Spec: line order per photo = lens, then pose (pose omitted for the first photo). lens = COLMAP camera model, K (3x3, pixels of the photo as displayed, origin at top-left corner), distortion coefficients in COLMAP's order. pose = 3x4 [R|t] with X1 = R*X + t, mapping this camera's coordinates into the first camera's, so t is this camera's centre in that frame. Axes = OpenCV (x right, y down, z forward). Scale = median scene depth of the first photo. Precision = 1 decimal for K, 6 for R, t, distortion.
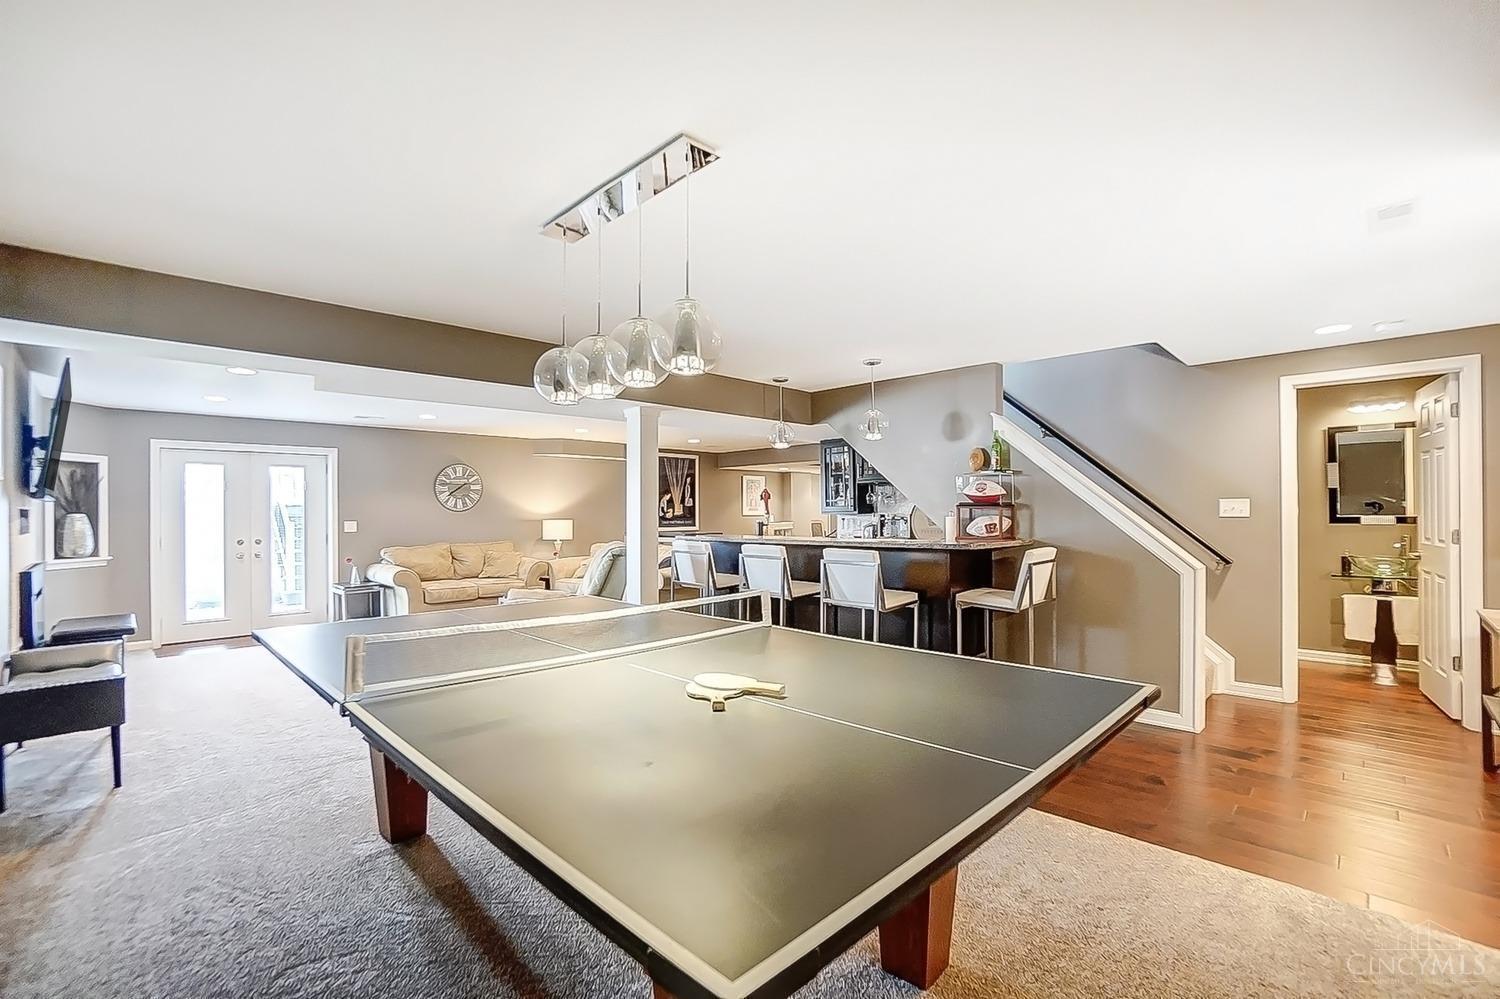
lens RADIAL K [[647.6, 0, 753.6], [0, 647.6, 508.5], [0, 0, 1]] dist [-0.031810, 0.000373]
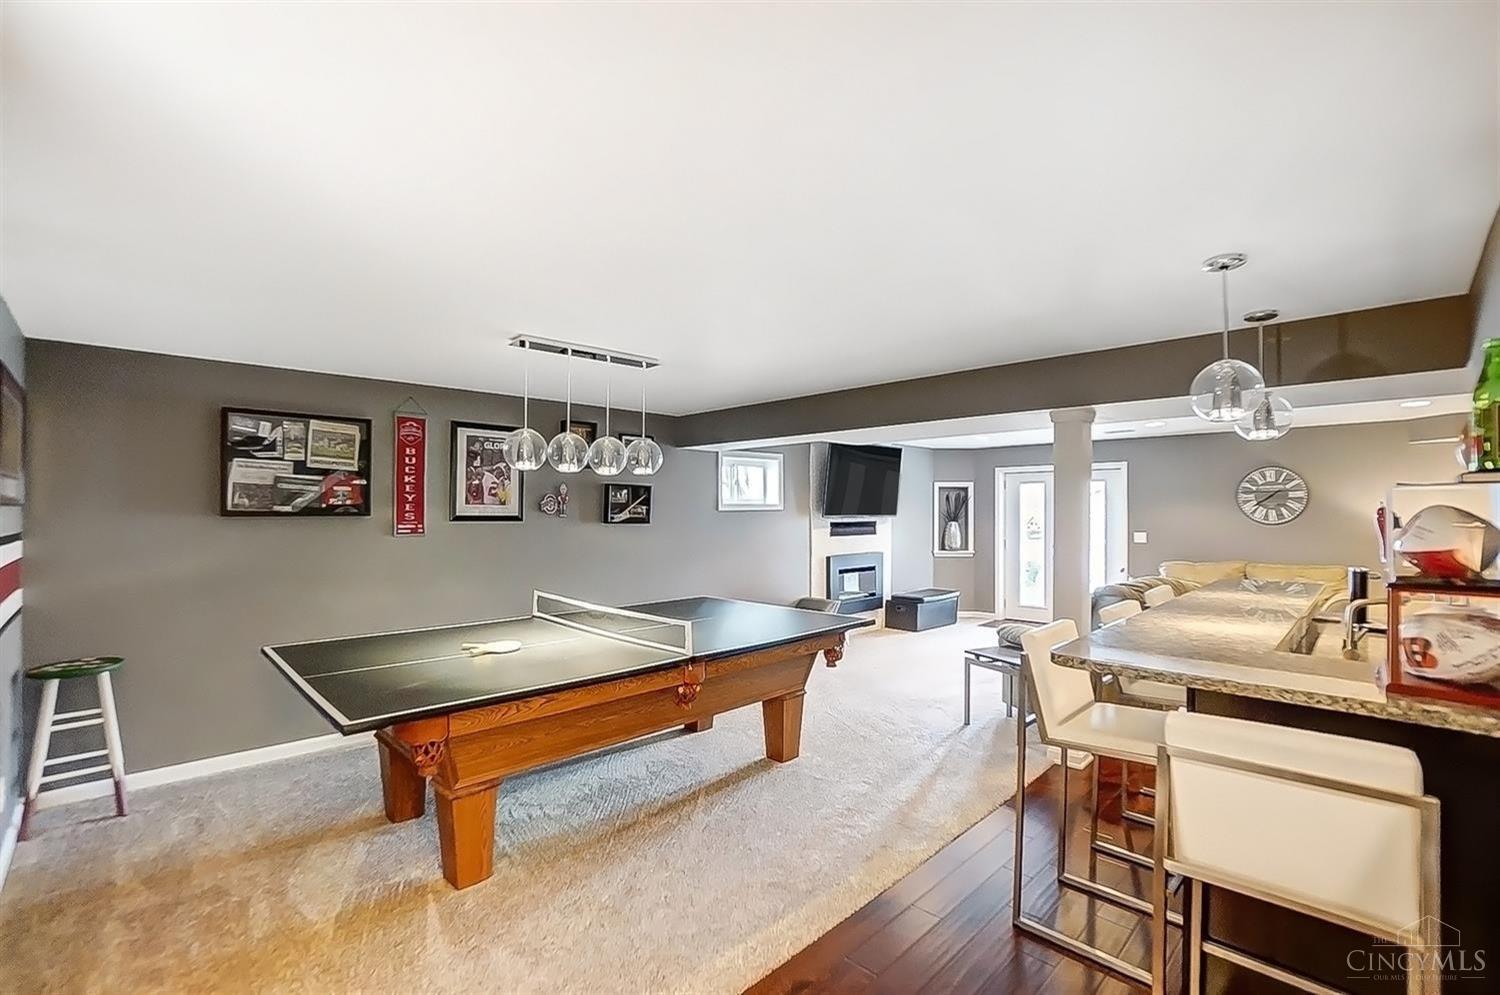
lens RADIAL K [[653.7, 0, 750.0], [0, 653.7, 497.5], [0, 0, 1]] dist [-0.029006, 0.024258]
pose [[0.002329, -0.009889, -0.999948, 0.358114], [0.005919, 0.999934, -0.009875, -0.025915], [0.999980, -0.005896, 0.002388, 0.343896]]
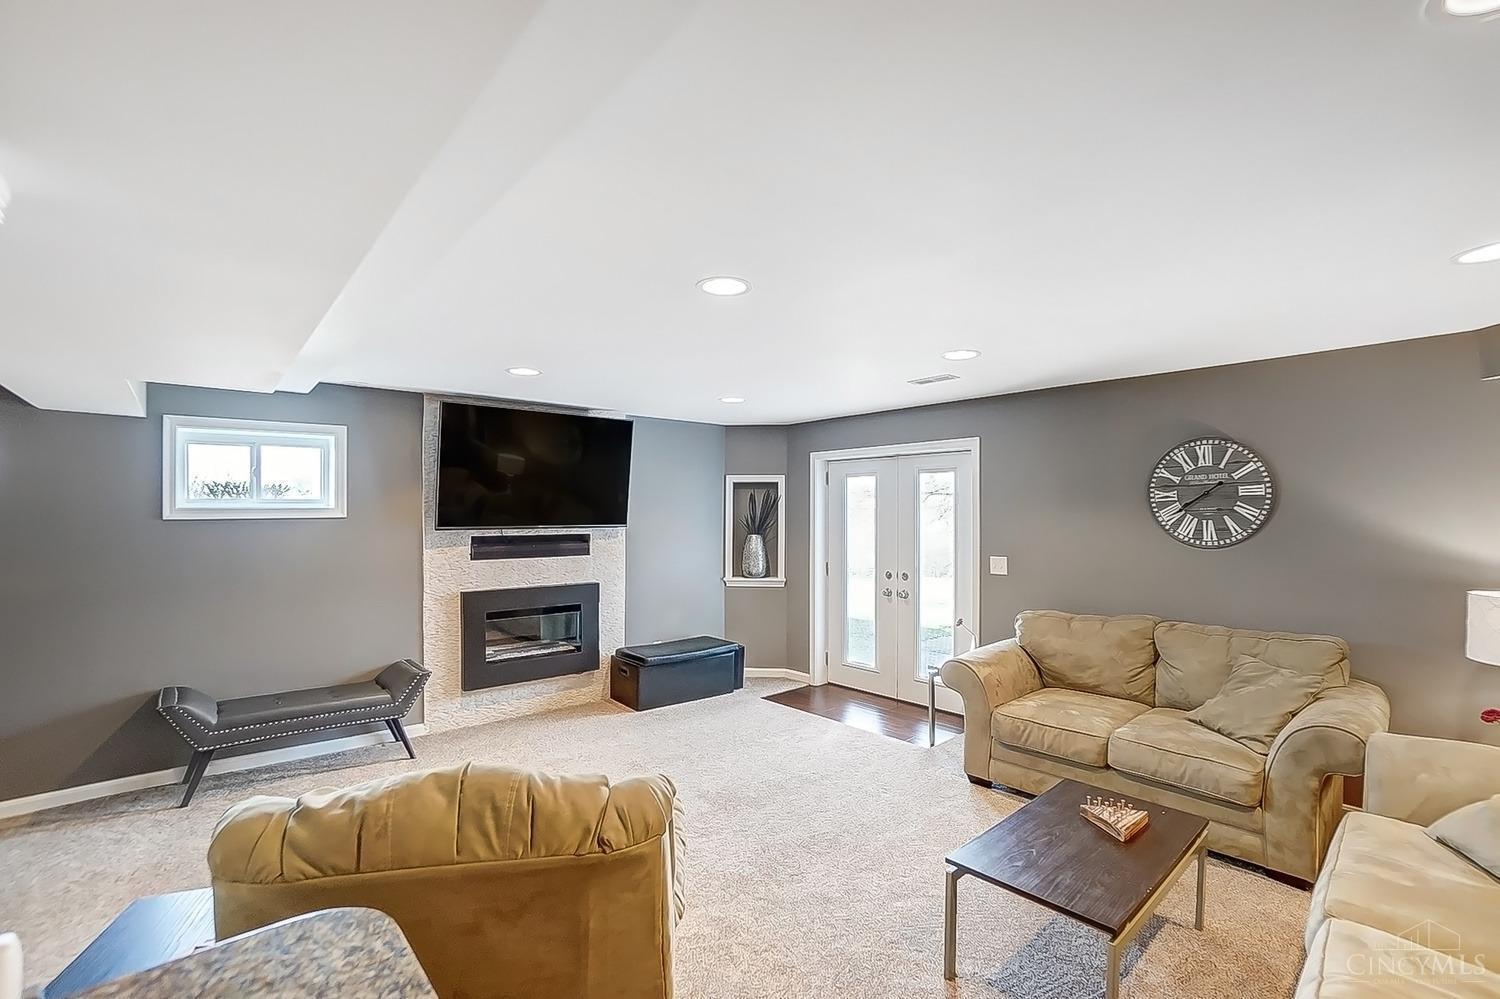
lens RADIAL K [[657.3, 0, 732.7], [0, 657.3, 500.6], [0, 0, 1]] dist [-0.001912, -0.000036]
pose [[-0.067031, -0.009755, -0.997703, 0.000231], [0.003992, 0.999942, -0.010045, -0.024359], [0.997743, -0.004656, -0.066988, 0.717742]]
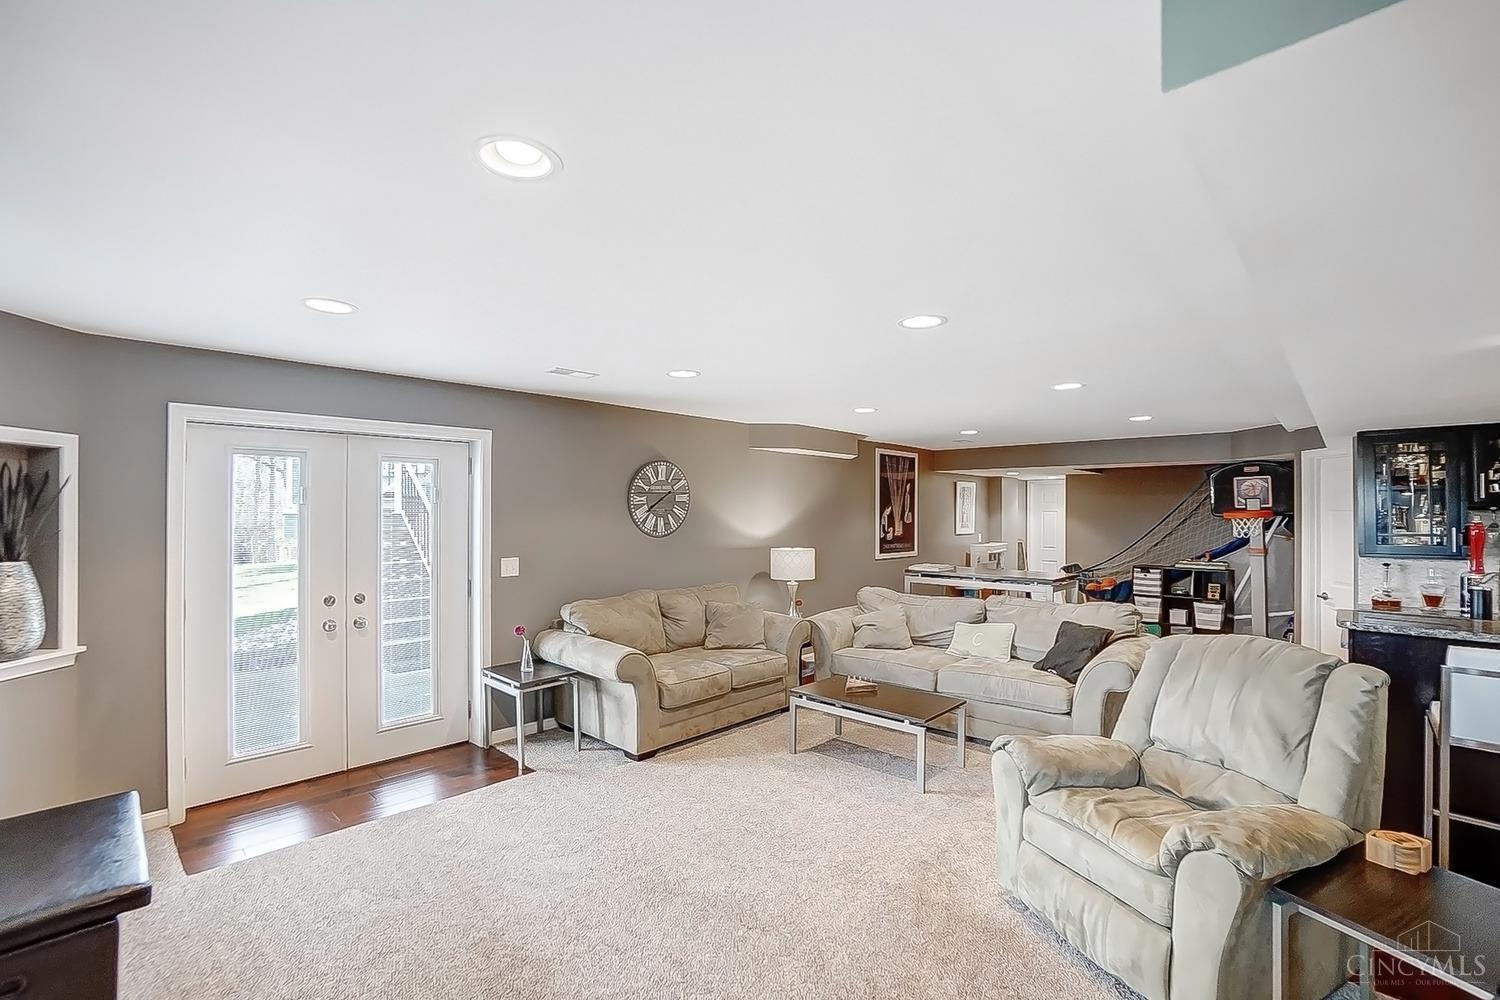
lens RADIAL K [[647.6, 0, 753.6], [0, 647.6, 509.0], [0, 0, 1]] dist [-0.031810, 0.000373]
pose [[0.999735, 0.010023, 0.020708, -0.382997], [-0.010020, 0.999950, -0.000211, -0.023392], [-0.020709, 0.000003, 0.999786, 0.374079]]
